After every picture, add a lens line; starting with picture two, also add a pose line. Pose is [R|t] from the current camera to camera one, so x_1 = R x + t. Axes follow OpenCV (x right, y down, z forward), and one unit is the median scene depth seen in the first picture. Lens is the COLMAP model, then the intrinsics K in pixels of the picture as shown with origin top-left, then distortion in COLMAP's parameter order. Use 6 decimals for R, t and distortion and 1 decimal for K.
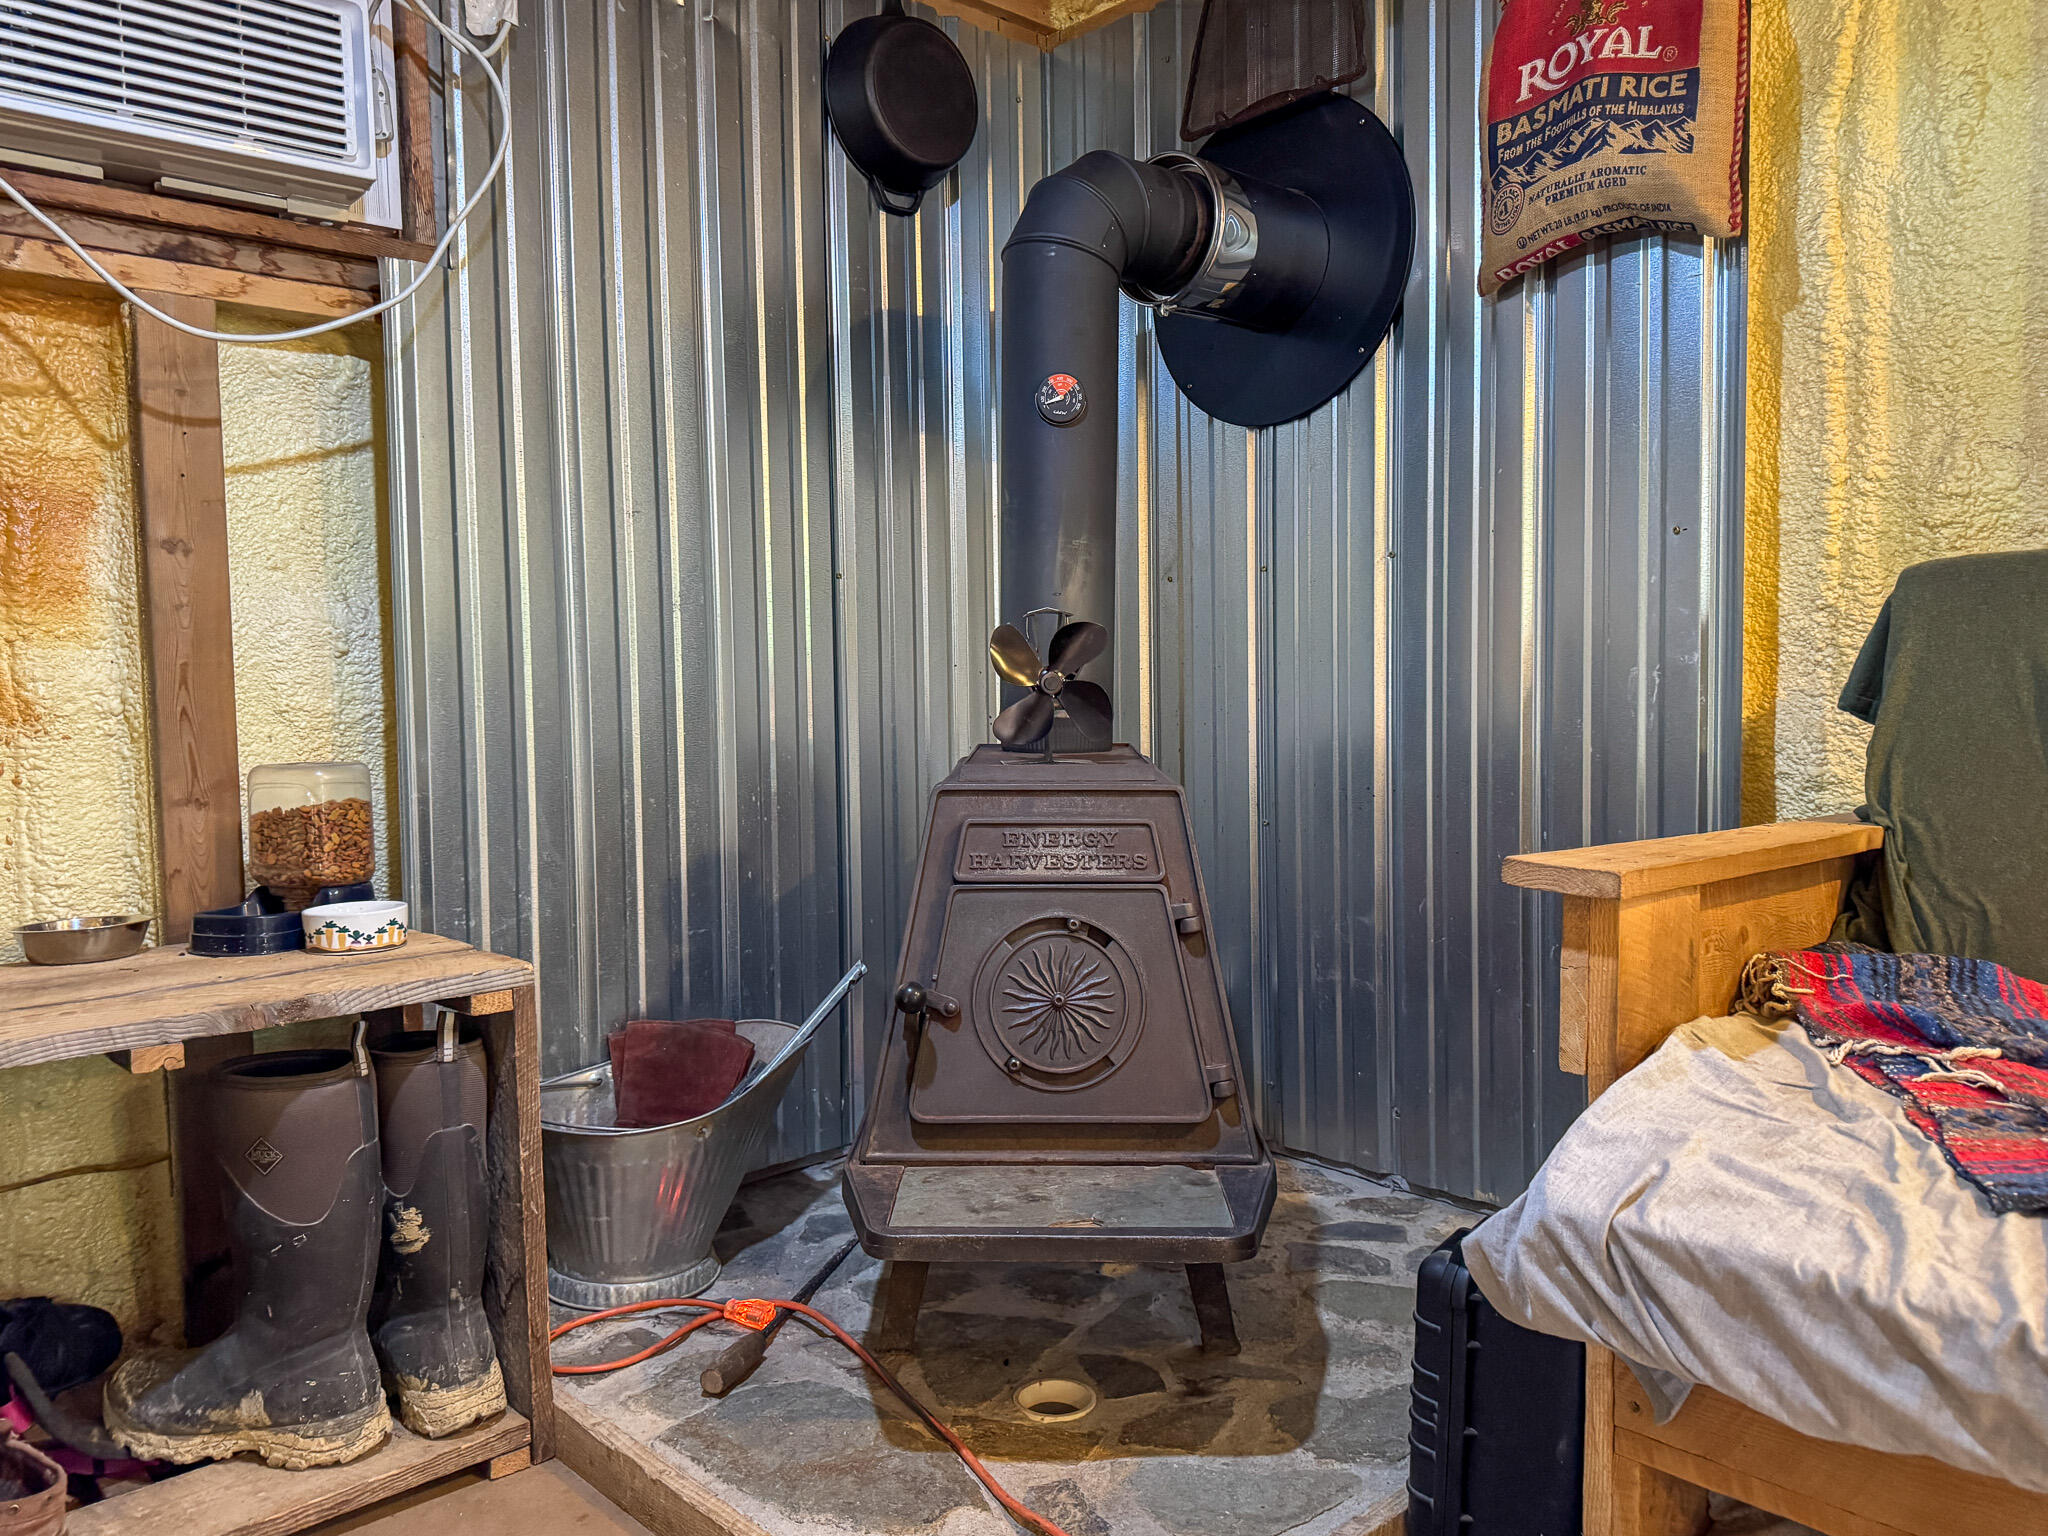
lens RADIAL K [[1538.5, 0, 1029.8], [0, 1538.5, 768.5], [0, 0, 1]] dist [0.011950, -0.008221]
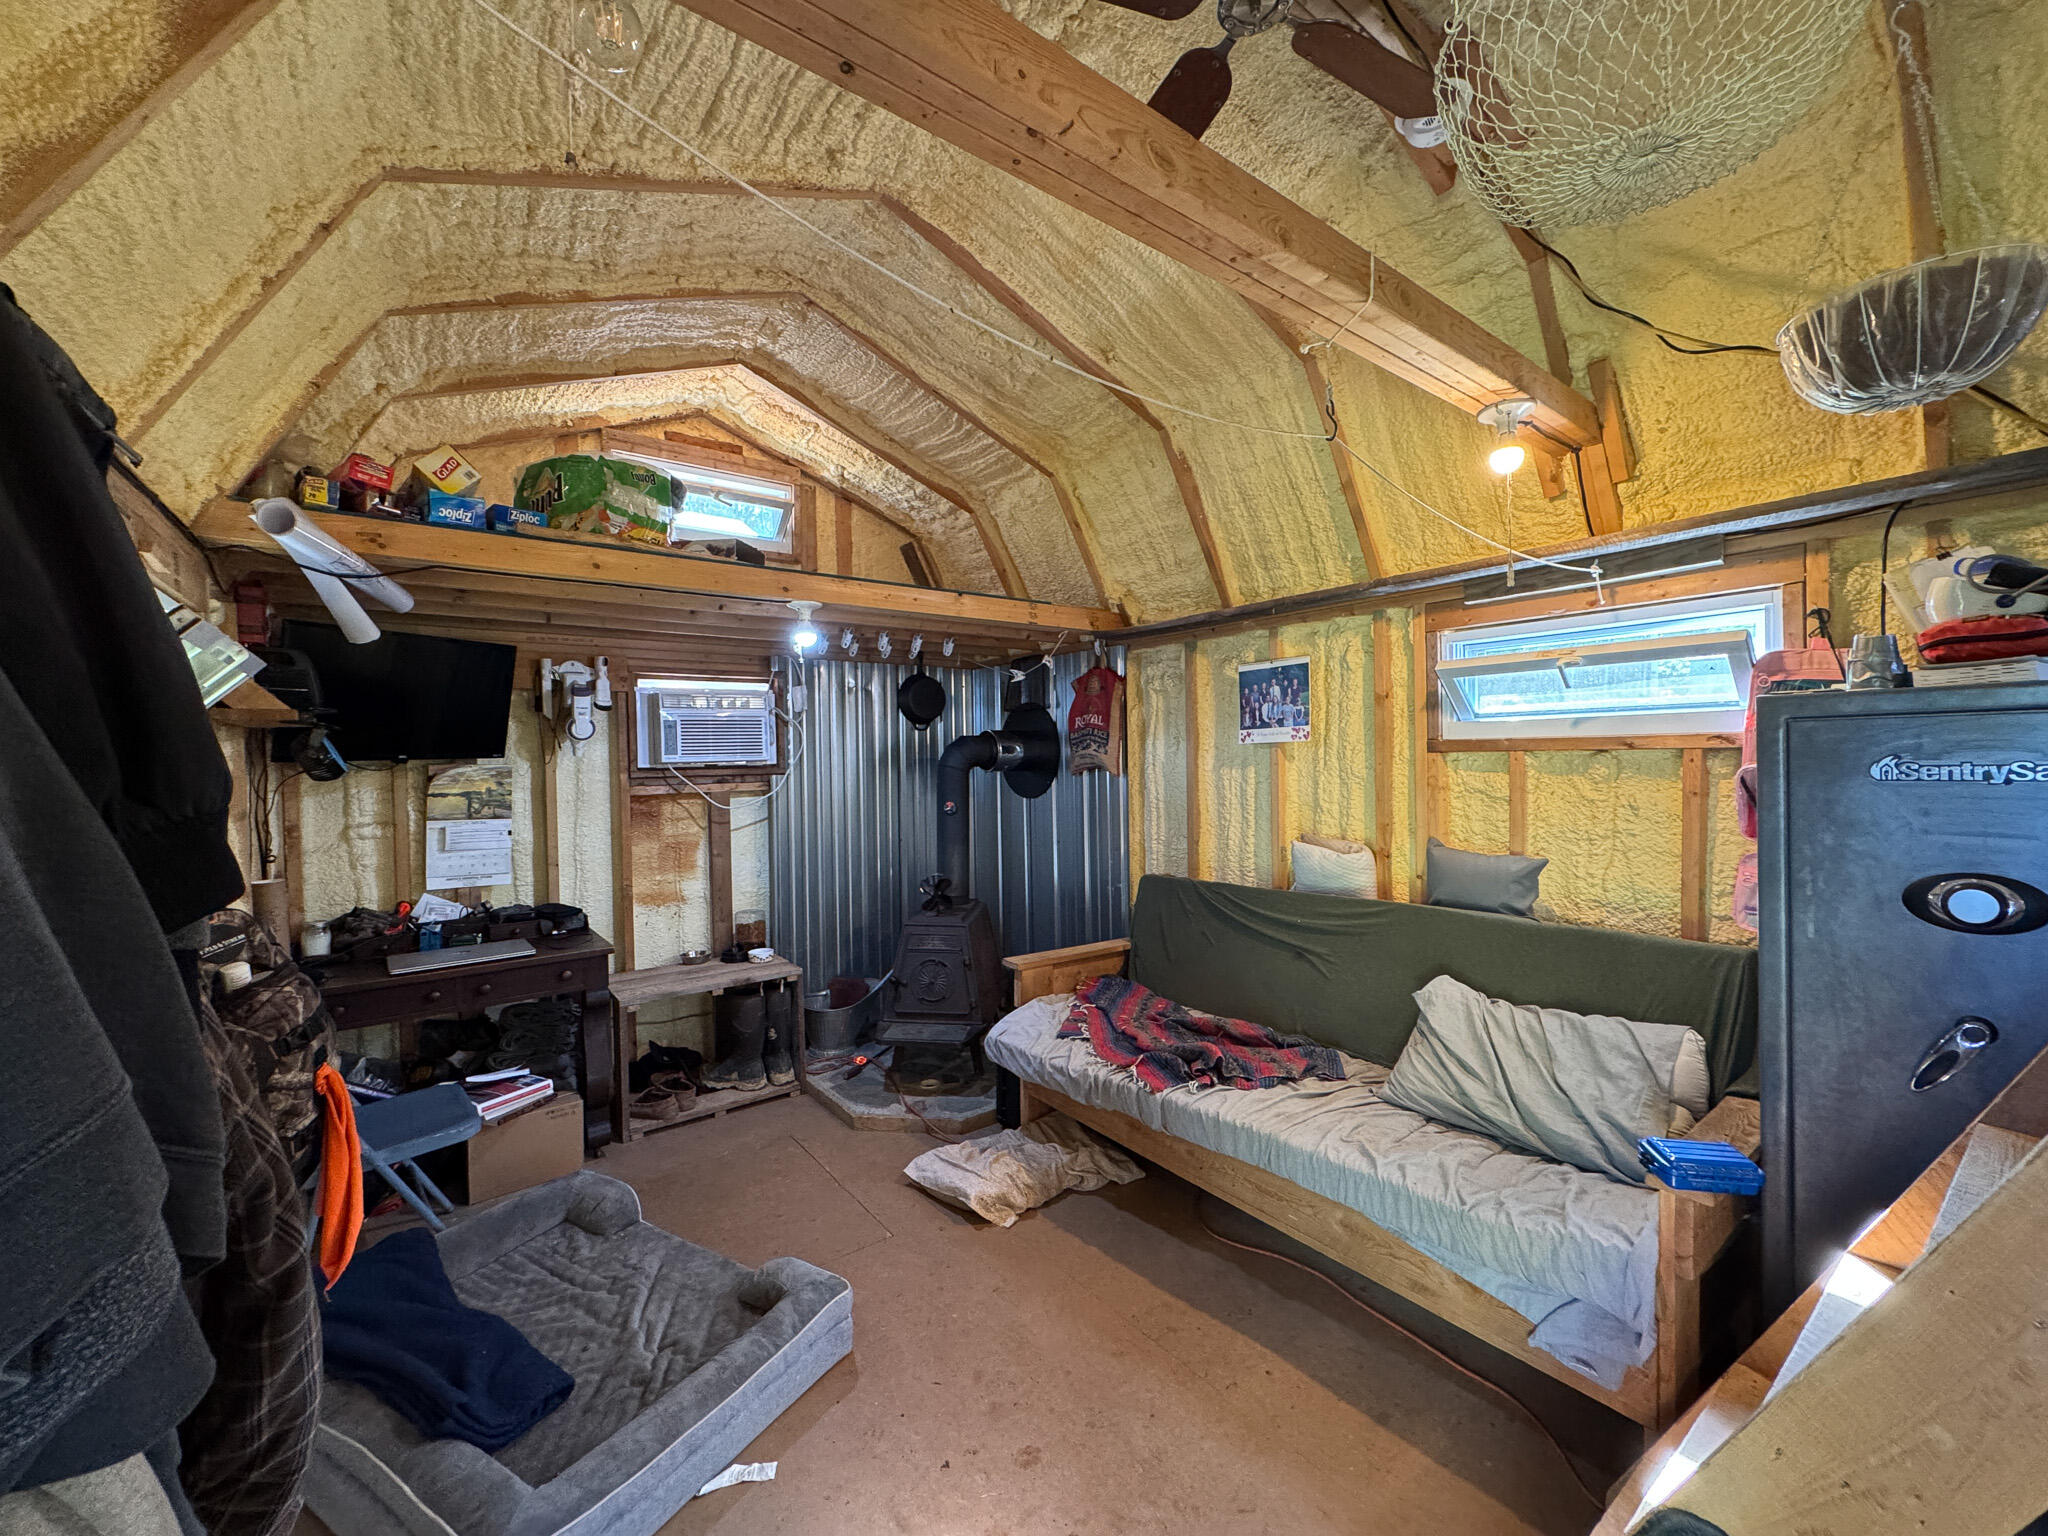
lens RADIAL K [[816.5, 0, 1016.4], [0, 816.5, 767.3], [0, 0, 1]] dist [-0.001921, 0.000003]
pose [[0.993917, -0.000508, -0.110133, 0.448850], [-0.004780, 0.998848, -0.047742, -0.286247], [0.110031, 0.047978, 0.992770, -1.037267]]
